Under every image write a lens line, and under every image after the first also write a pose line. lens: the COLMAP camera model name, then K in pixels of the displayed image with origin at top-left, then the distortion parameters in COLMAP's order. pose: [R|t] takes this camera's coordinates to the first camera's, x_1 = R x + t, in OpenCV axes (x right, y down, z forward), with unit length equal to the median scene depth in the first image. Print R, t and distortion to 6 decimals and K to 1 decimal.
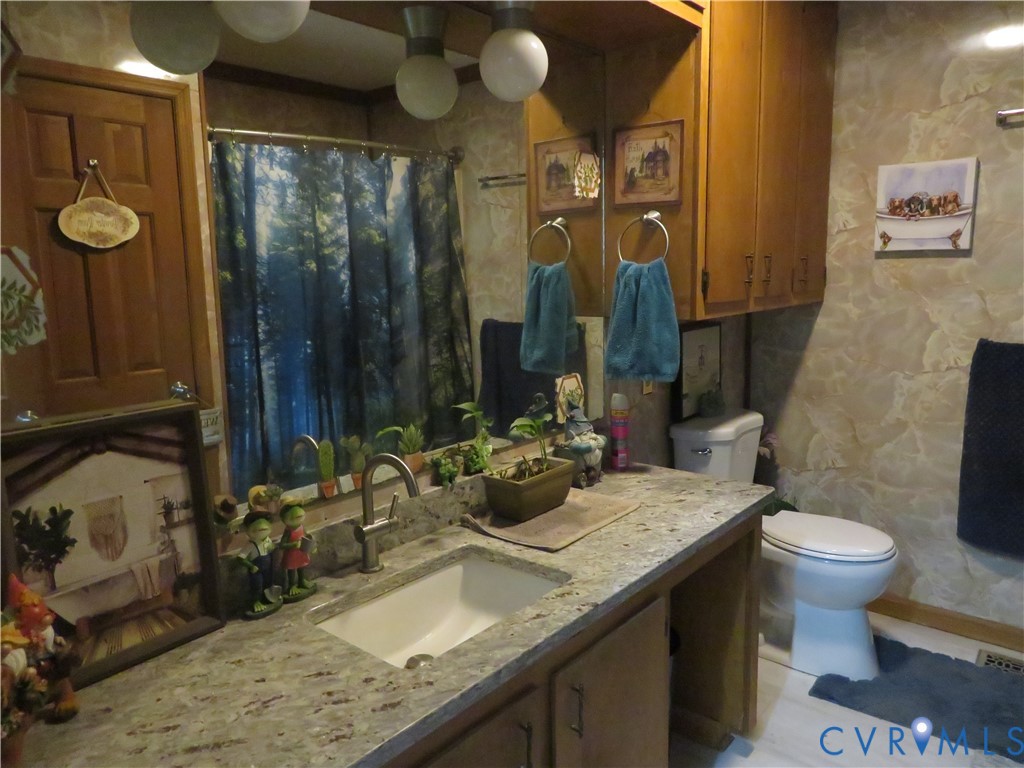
lens RADIAL K [[731.9, 0, 507.3], [0, 731.9, 381.9], [0, 0, 1]] dist [-0.008702, 0.006360]
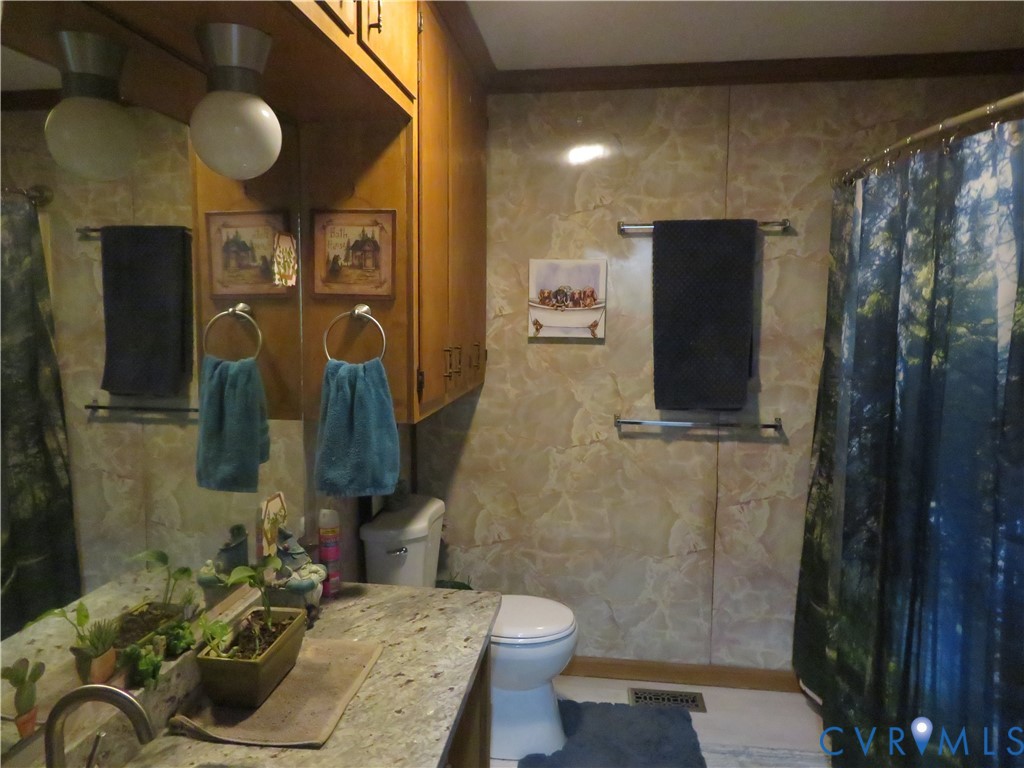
lens RADIAL K [[731.9, 0, 507.3], [0, 731.9, 381.9], [0, 0, 1]] dist [-0.008702, 0.006360]
pose [[0.842566, -0.024410, 0.538039, -0.114317], [0.055649, 0.997571, -0.041887, -0.074584], [-0.535710, 0.065234, 0.841878, 0.122275]]
